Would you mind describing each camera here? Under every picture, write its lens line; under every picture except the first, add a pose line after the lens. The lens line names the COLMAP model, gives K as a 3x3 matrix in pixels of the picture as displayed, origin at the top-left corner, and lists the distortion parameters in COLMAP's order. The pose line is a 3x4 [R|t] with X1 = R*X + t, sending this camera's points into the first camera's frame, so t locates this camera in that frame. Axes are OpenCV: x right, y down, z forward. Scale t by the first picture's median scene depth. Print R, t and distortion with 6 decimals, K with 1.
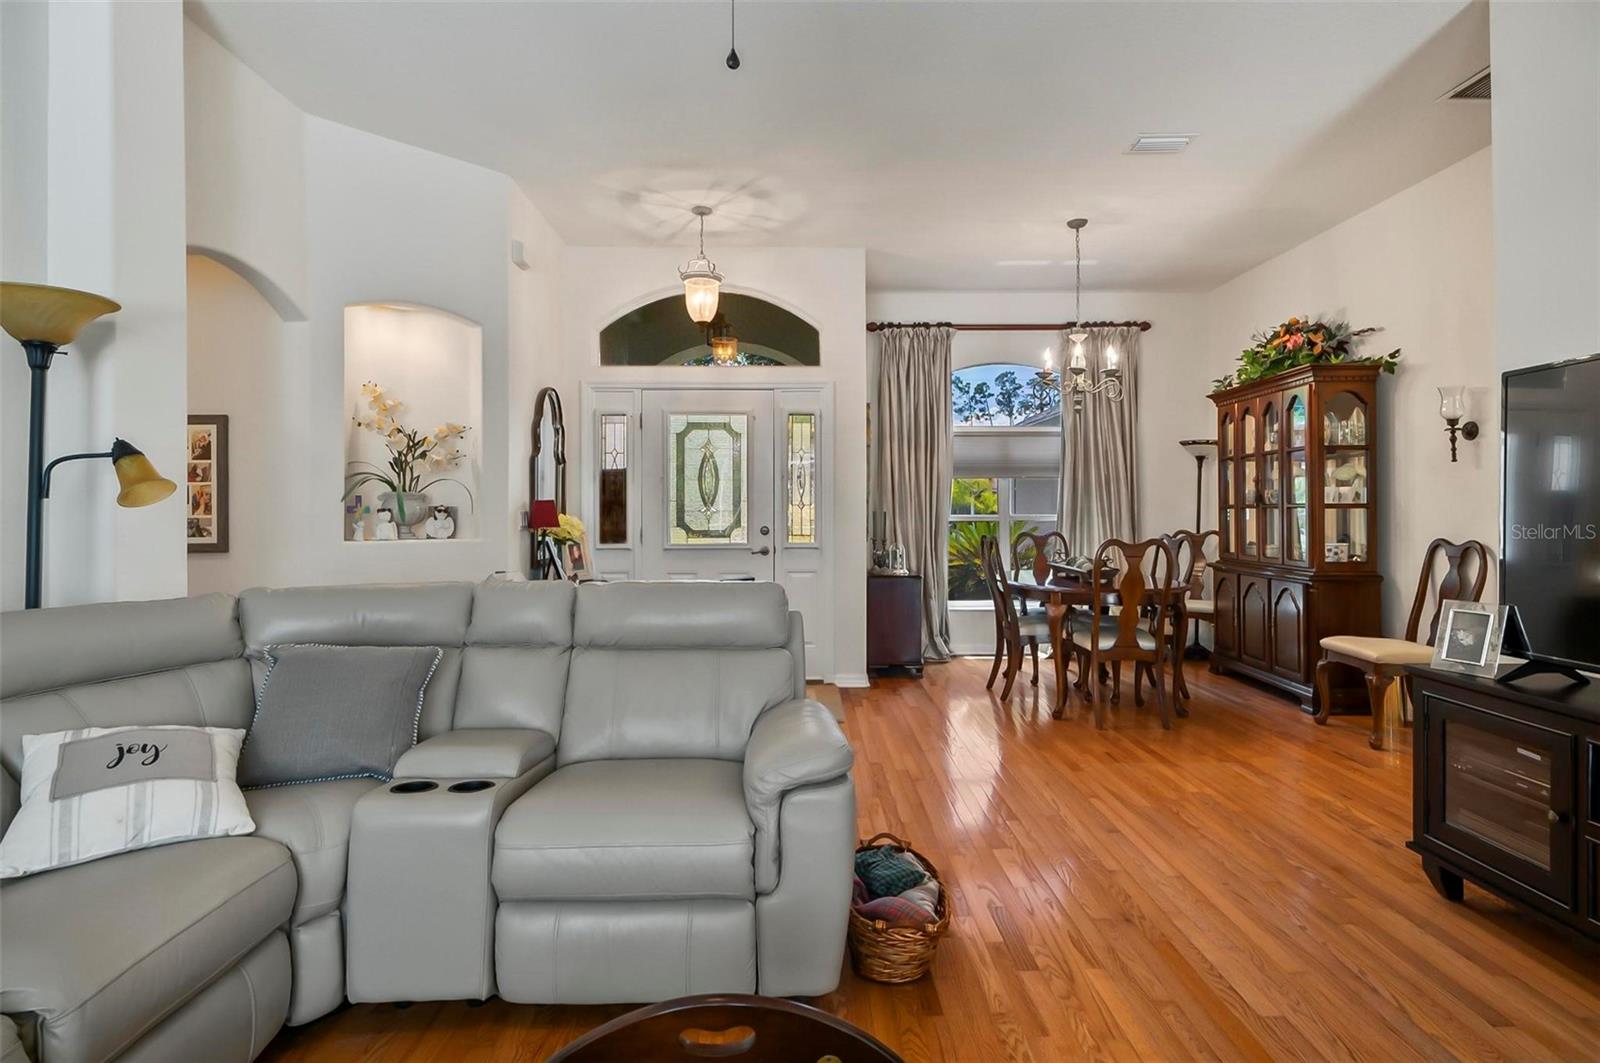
lens RADIAL K [[806.4, 0, 803.6], [0, 806.4, 502.8], [0, 0, 1]] dist [0.004056, 0.000021]
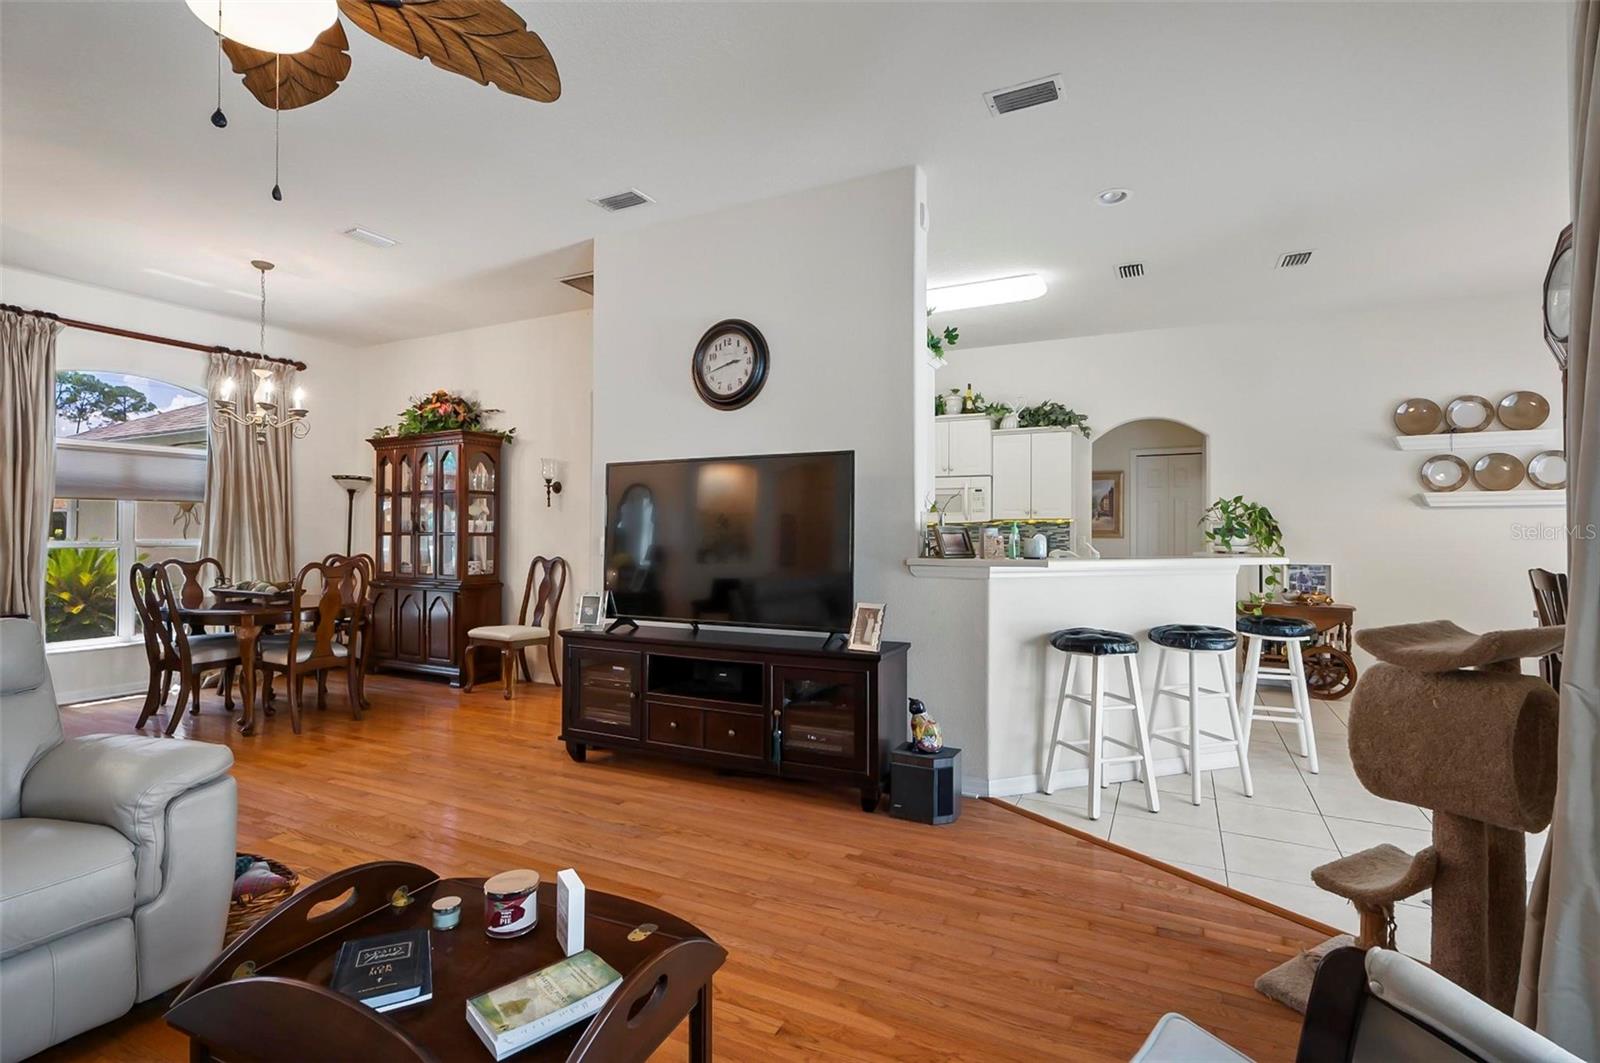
lens RADIAL K [[739.5, 0, 800.0], [0, 739.5, 531.5], [0, 0, 1]] dist [0.004365, 0.000385]
pose [[0.464538, 0.008481, 0.885512, -0.199068], [-0.012711, 0.999915, -0.002908, -0.004140], [-0.885462, -0.009905, 0.464607, -0.079306]]
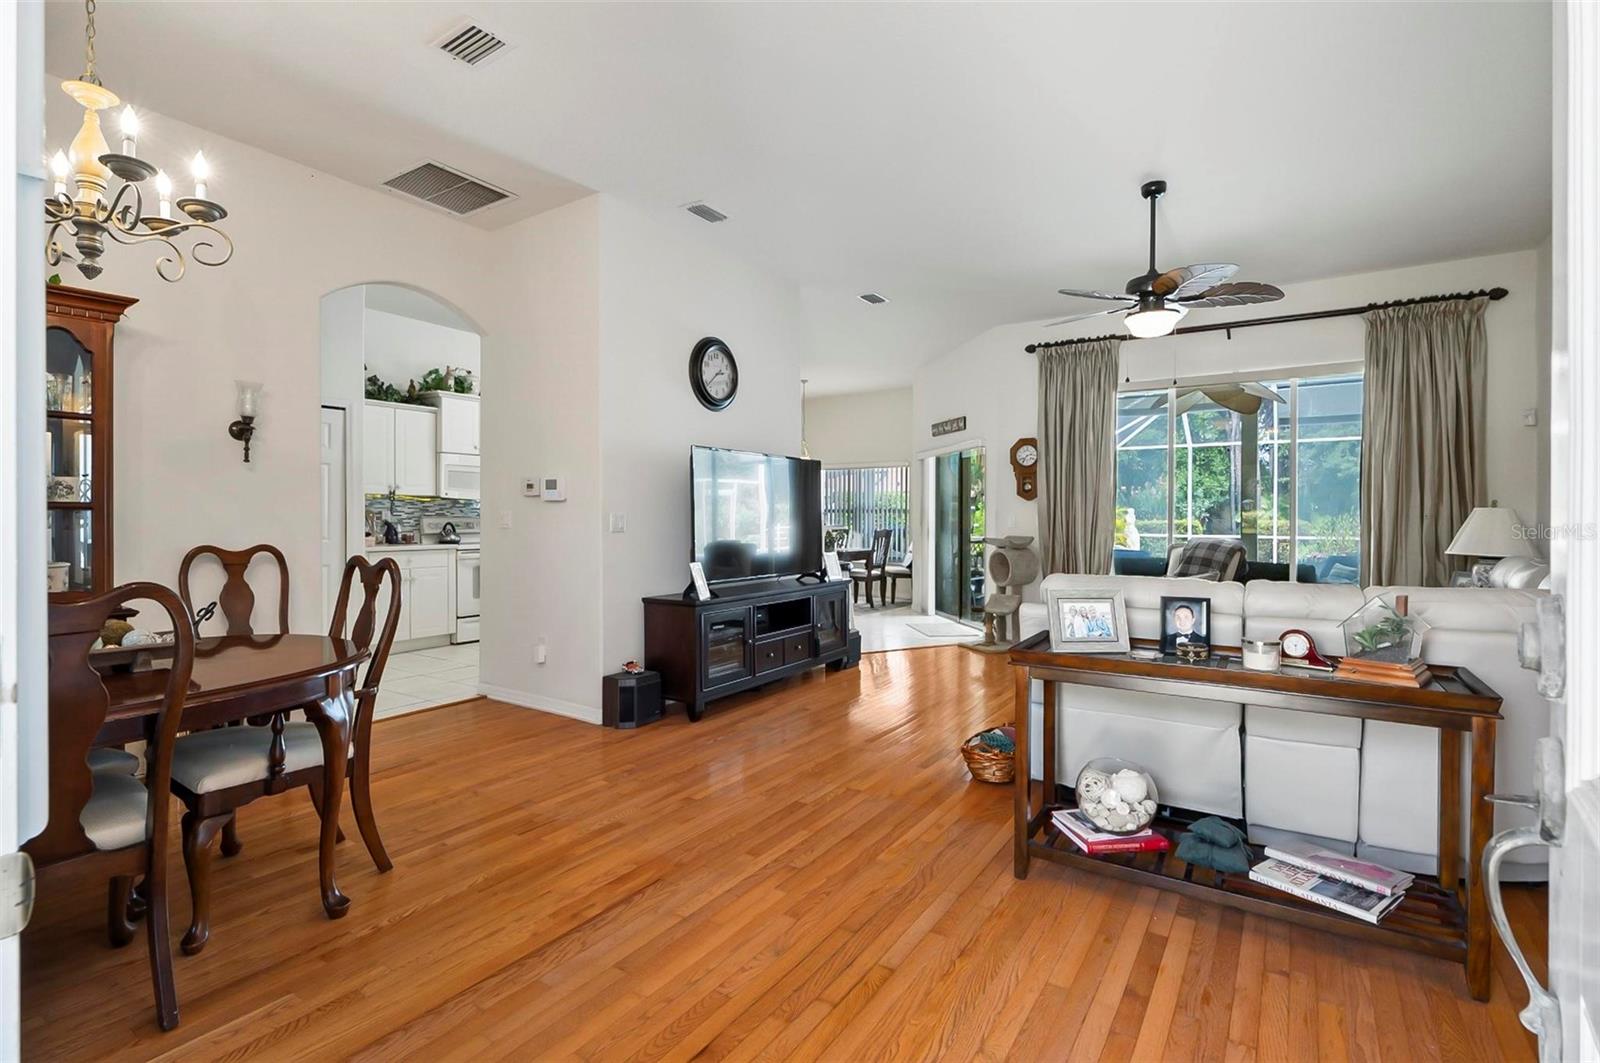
lens RADIAL K [[739.5, 0, 800.0], [0, 739.5, 531.5], [0, 0, 1]] dist [0.004365, 0.000385]
pose [[-0.827908, -0.004094, 0.560849, -0.181484], [-0.001826, 0.999988, 0.004604, 0.020630], [-0.560861, 0.002788, -0.827905, 1.153512]]
